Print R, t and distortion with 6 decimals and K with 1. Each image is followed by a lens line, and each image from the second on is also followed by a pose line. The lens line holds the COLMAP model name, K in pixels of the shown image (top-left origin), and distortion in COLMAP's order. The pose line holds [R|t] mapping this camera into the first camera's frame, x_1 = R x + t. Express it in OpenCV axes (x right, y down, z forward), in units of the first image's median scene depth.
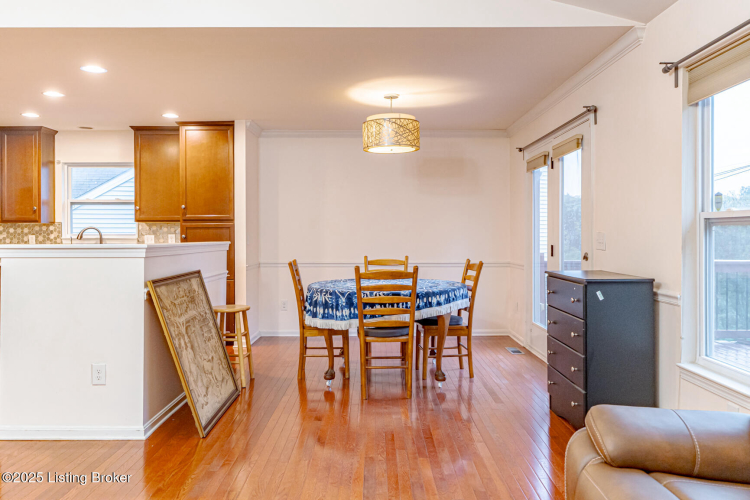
lens RADIAL K [[597.5, 0, 382.8], [0, 597.5, 234.2], [0, 0, 1]] dist [-0.008538, -0.011508]
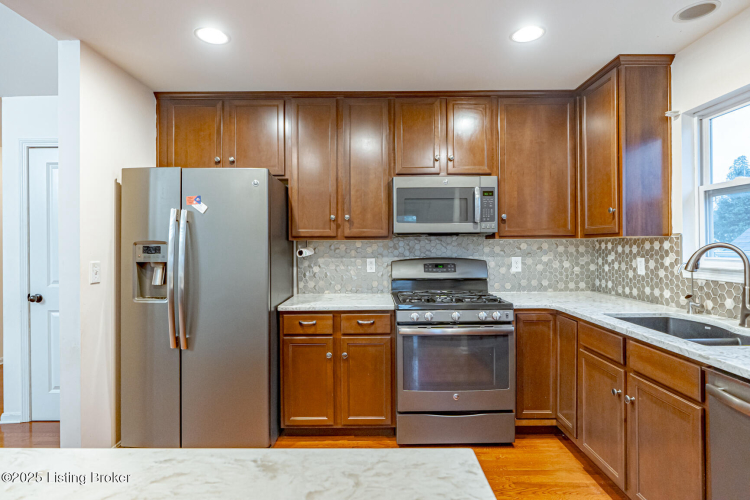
lens RADIAL K [[399.8, 0, 373.0], [0, 399.8, 248.4], [0, 0, 1]] dist [-0.001730, 0.000281]
pose [[-0.014455, 0.008936, -0.999856, -0.200414], [0.003828, 0.999953, 0.008881, -0.011909], [0.999888, -0.003699, -0.014488, 0.747395]]
